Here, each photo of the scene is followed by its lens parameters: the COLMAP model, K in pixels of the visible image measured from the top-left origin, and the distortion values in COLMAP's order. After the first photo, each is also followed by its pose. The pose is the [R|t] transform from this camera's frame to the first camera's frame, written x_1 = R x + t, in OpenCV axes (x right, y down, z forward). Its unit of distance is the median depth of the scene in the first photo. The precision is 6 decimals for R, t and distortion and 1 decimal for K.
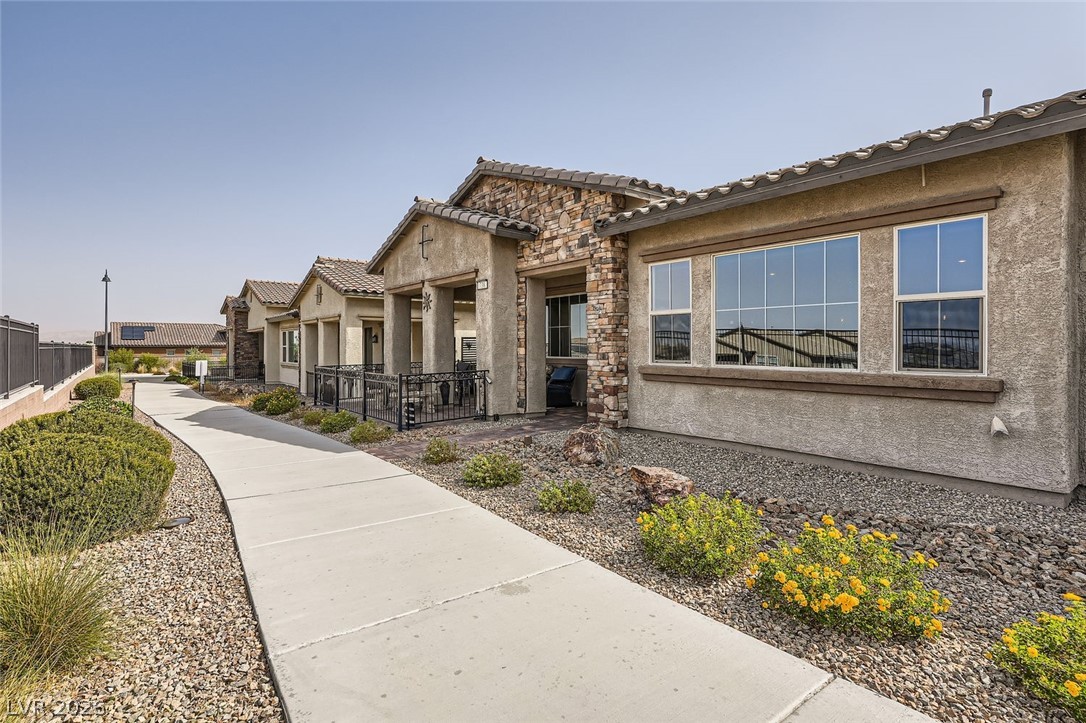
lens RADIAL K [[540.6, 0, 542.0], [0, 540.6, 347.1], [0, 0, 1]] dist [-0.000101, -0.000006]
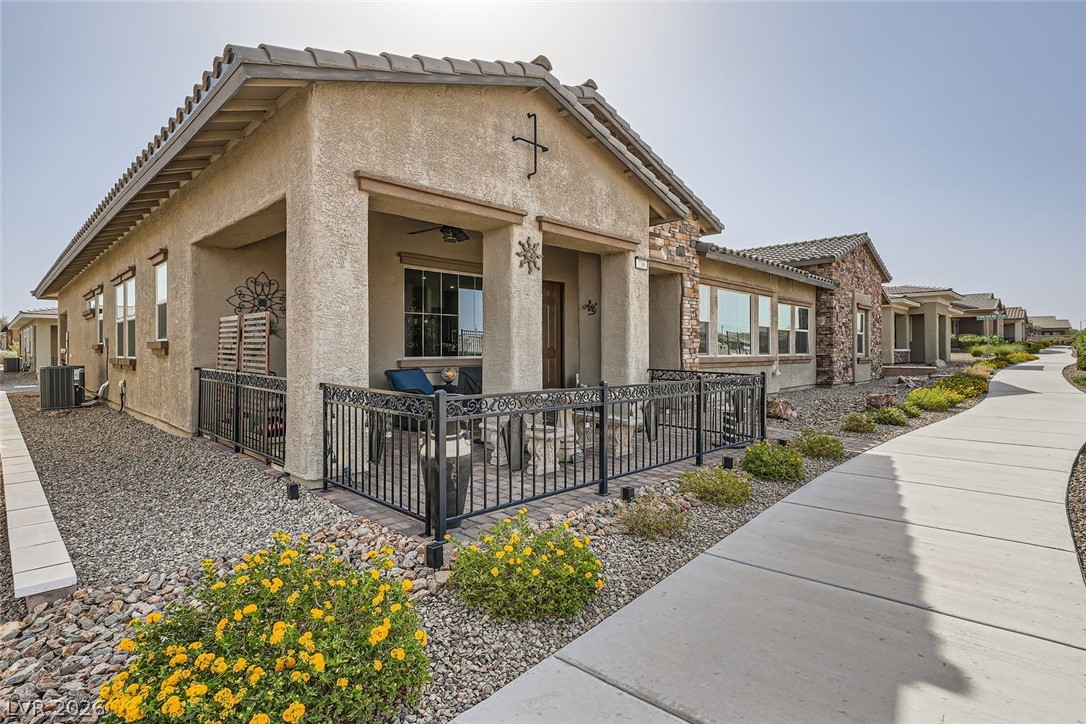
lens RADIAL K [[540.6, 0, 542.0], [0, 540.6, 347.6], [0, 0, 1]] dist [-0.000101, -0.000006]
pose [[-0.147396, 0.008655, 0.989040, -0.992038], [0.009935, 0.999924, -0.007270, 0.014391], [-0.989028, 0.008754, -0.147471, 1.429898]]
